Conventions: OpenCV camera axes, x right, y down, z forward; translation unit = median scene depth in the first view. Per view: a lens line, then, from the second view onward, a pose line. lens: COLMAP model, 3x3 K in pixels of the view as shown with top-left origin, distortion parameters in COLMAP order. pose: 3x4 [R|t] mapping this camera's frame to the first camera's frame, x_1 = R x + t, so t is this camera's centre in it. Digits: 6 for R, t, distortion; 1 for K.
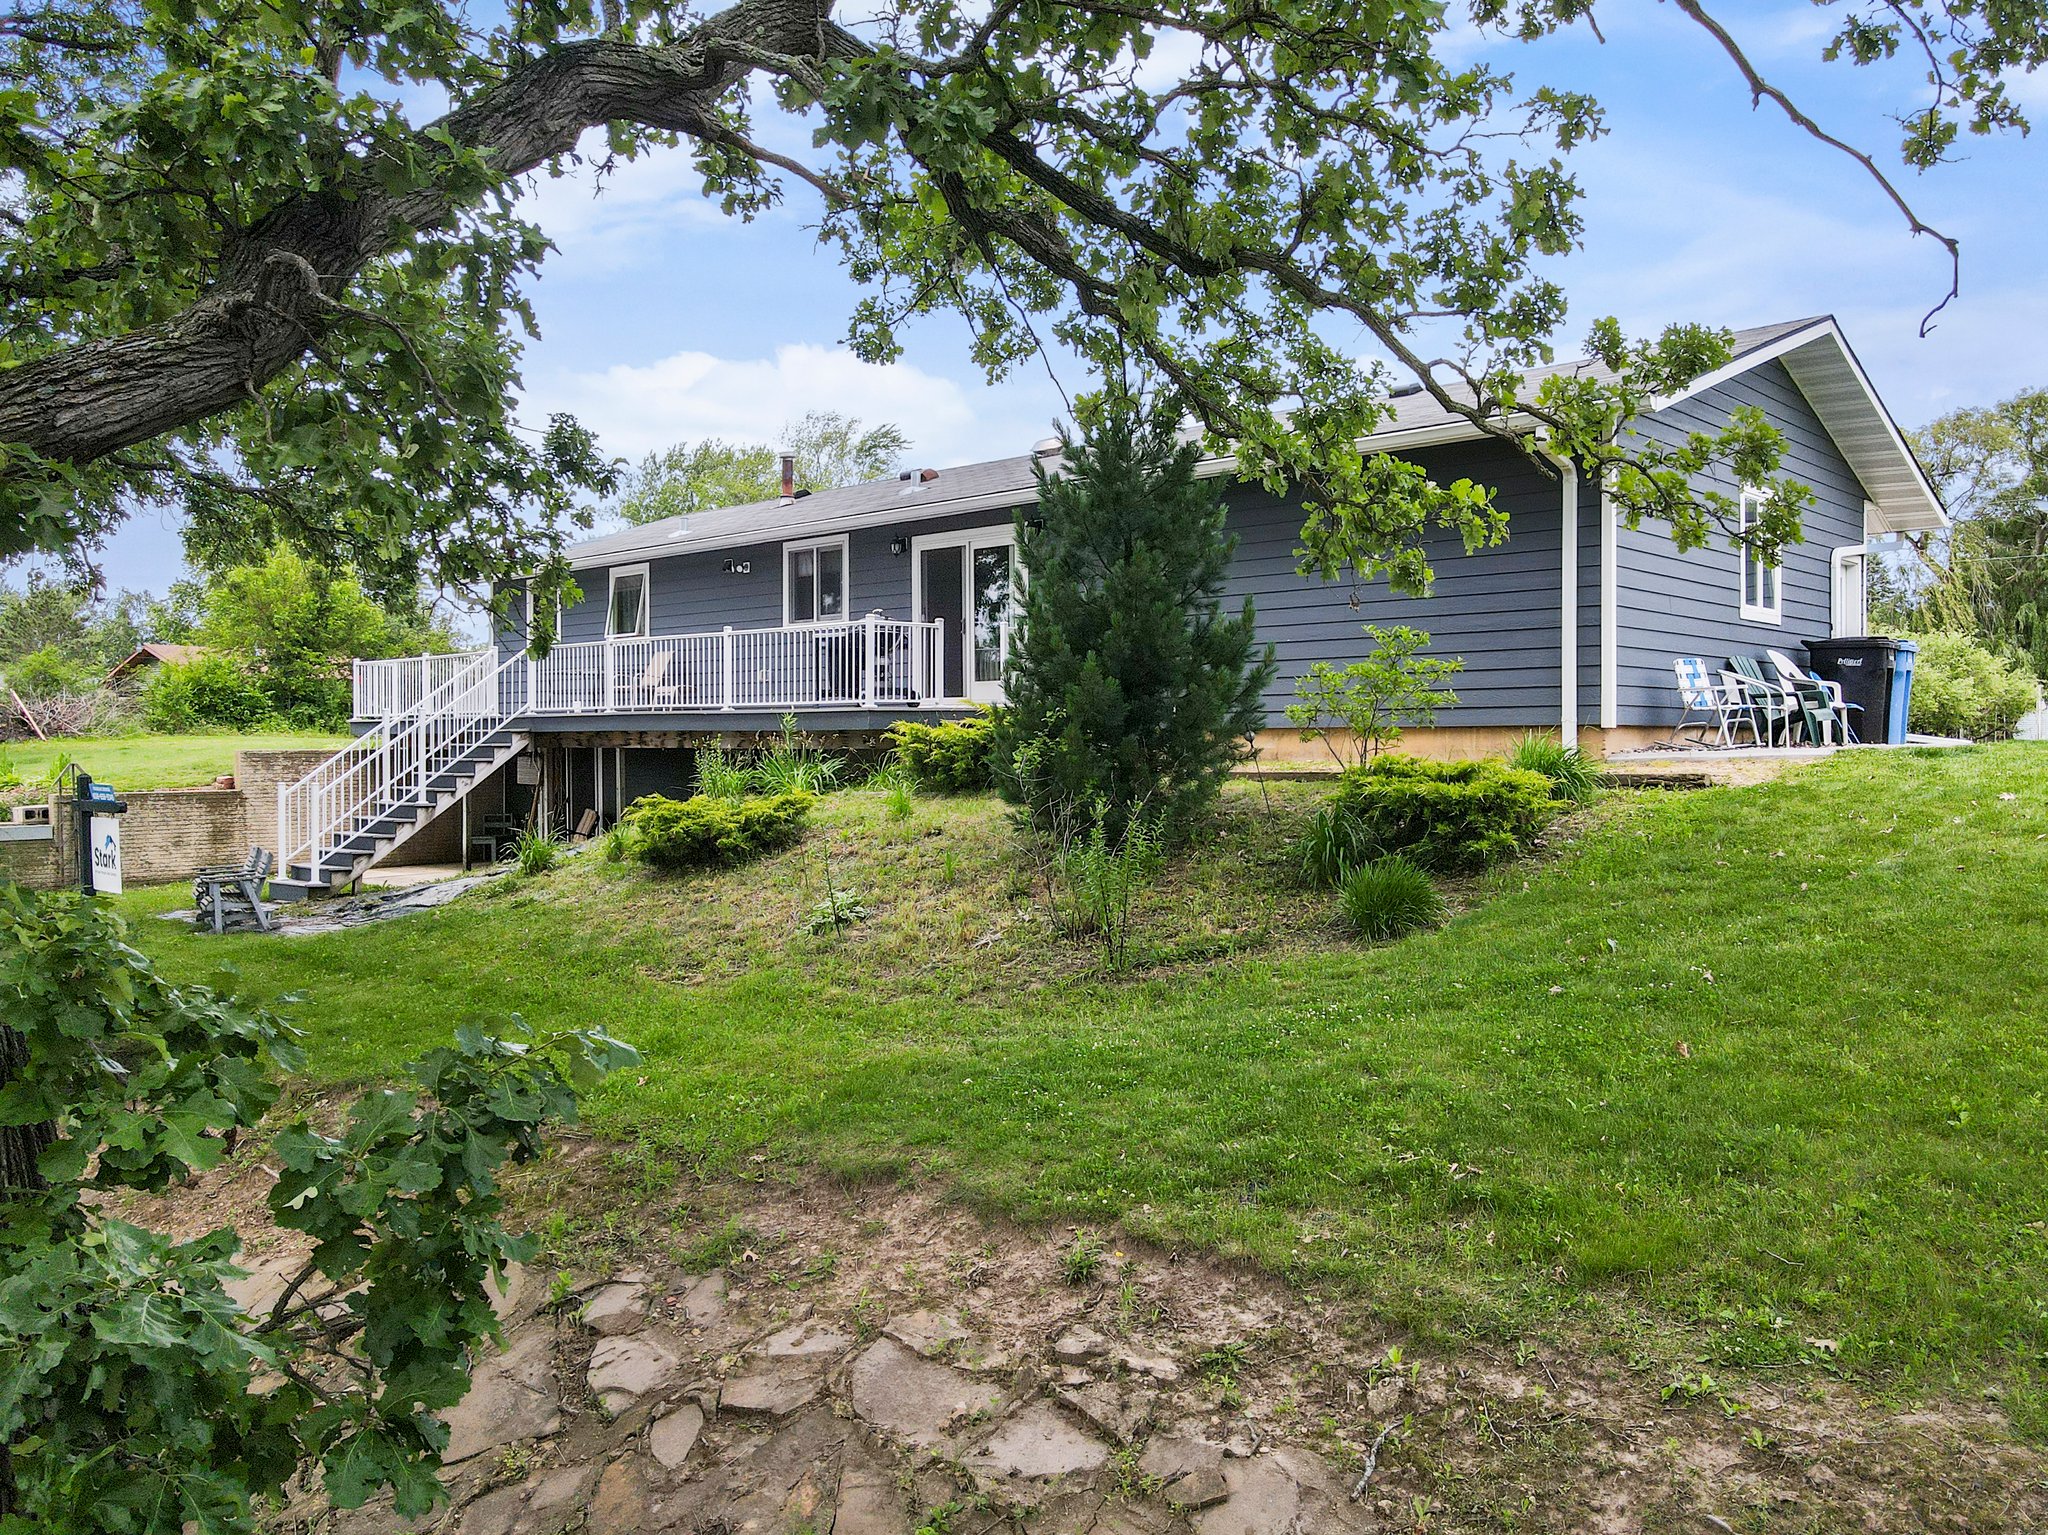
lens RADIAL K [[1543.2, 0, 1029.3], [0, 1543.2, 770.8], [0, 0, 1]] dist [-0.011310, 0.054437]
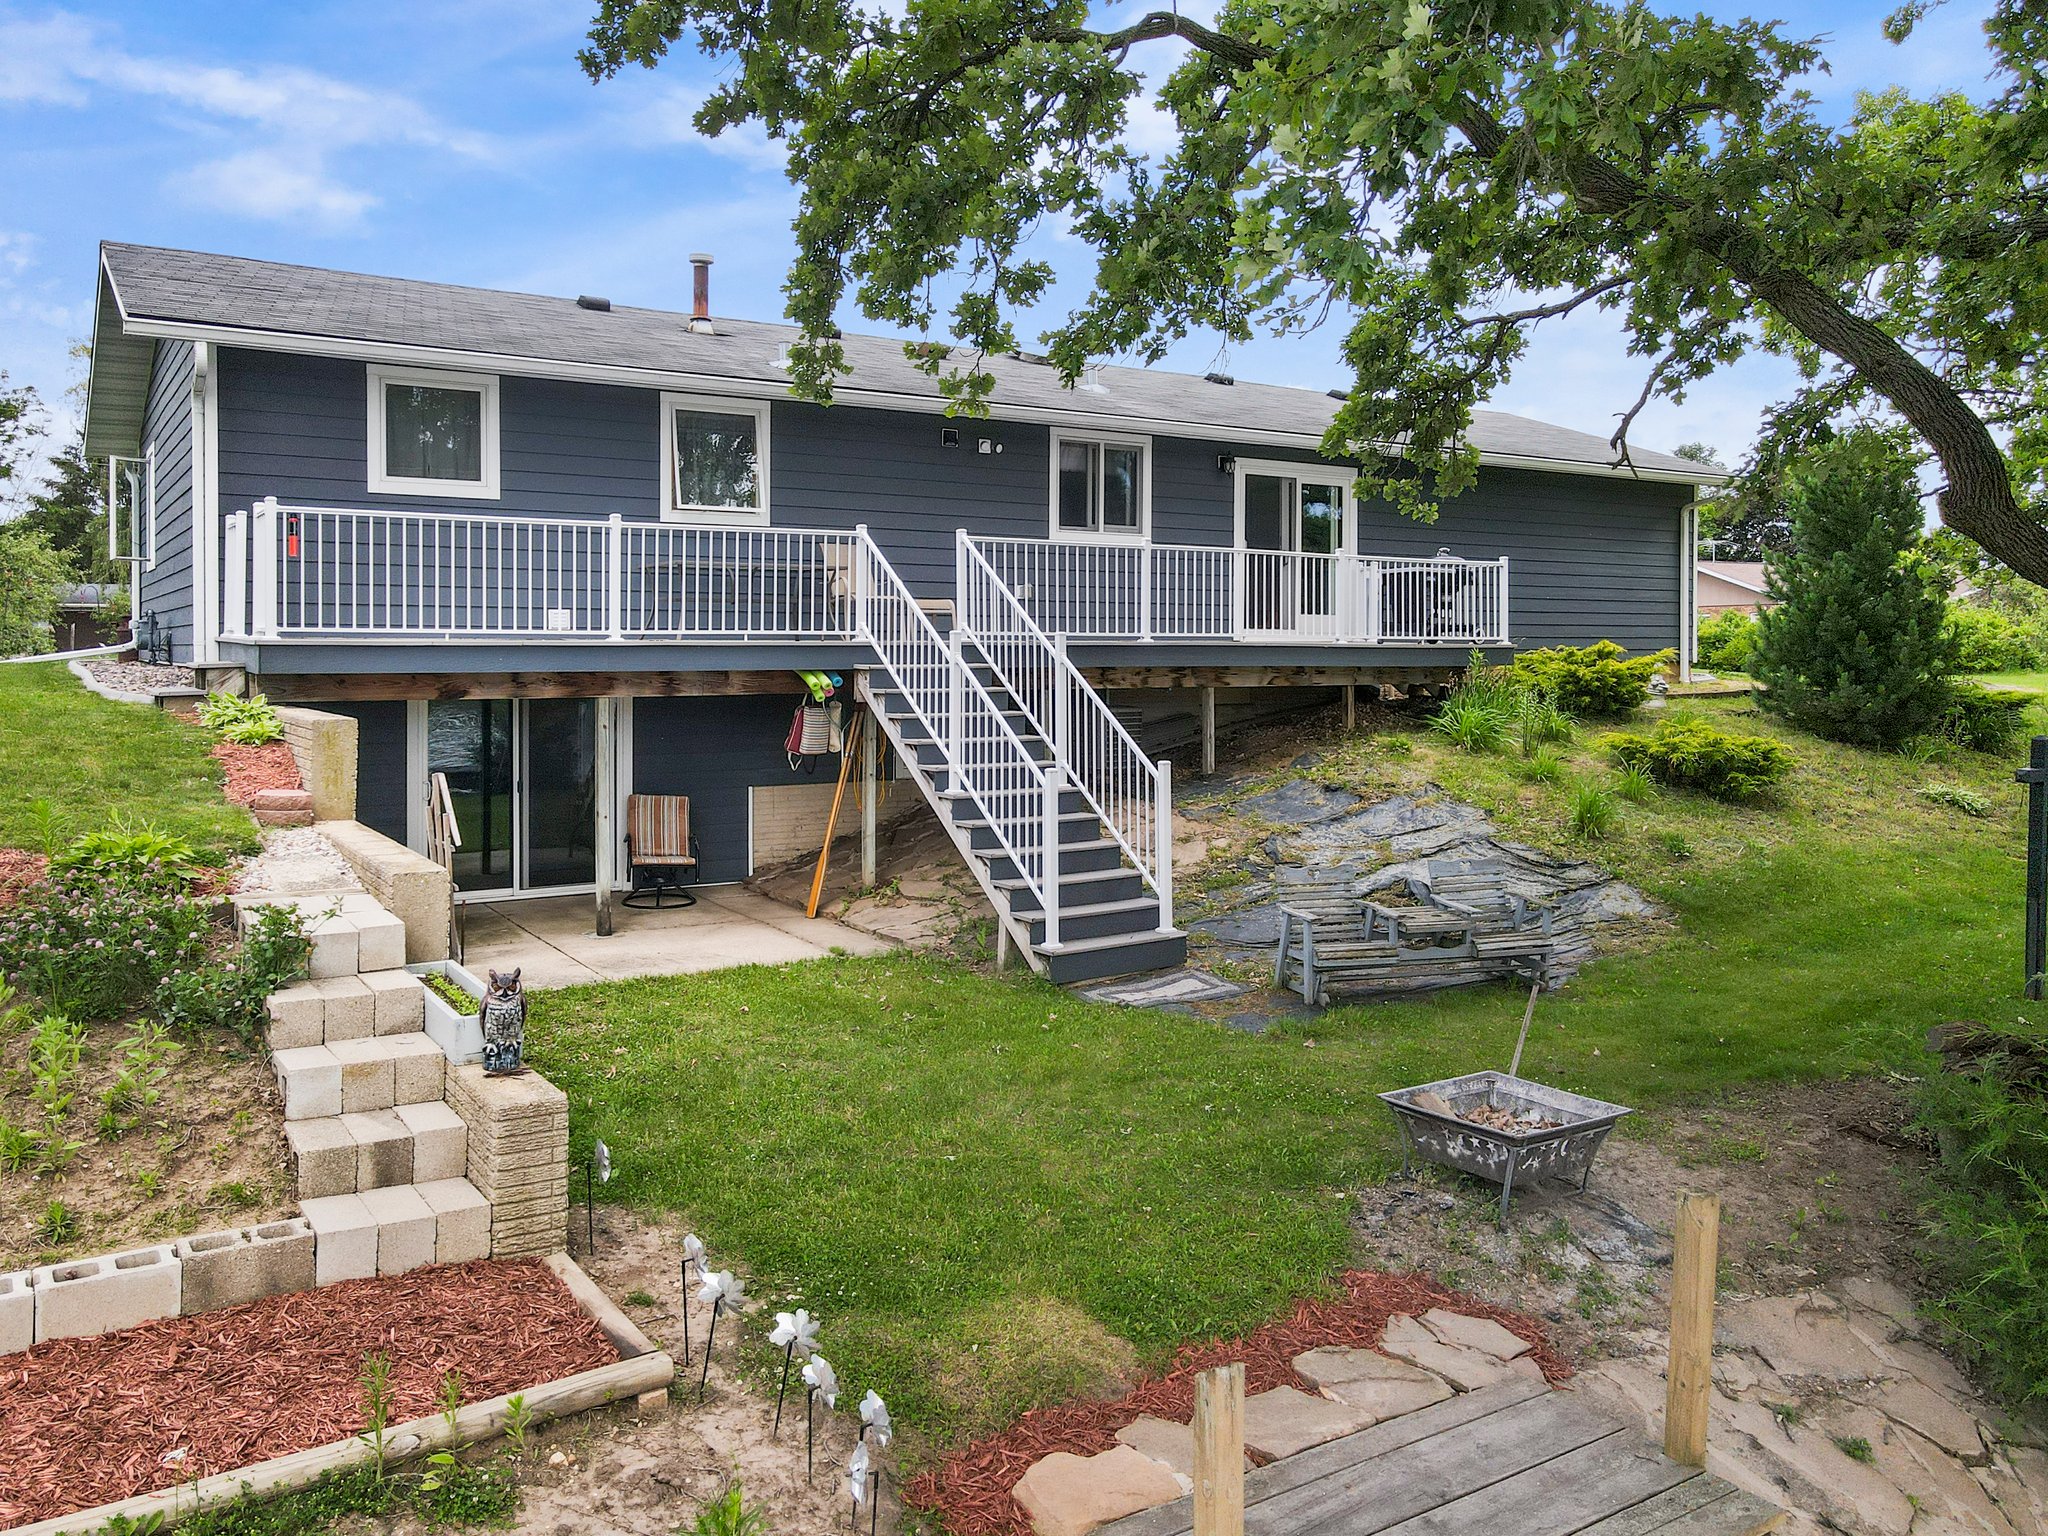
lens RADIAL K [[1543.2, 0, 1029.3], [0, 1543.2, 771.3], [0, 0, 1]] dist [-0.011310, 0.054437]
pose [[0.234685, -0.079508, 0.968815, -1.024145], [0.022810, 0.996825, 0.076281, -0.035210], [-0.971804, 0.004196, 0.235753, 0.893412]]
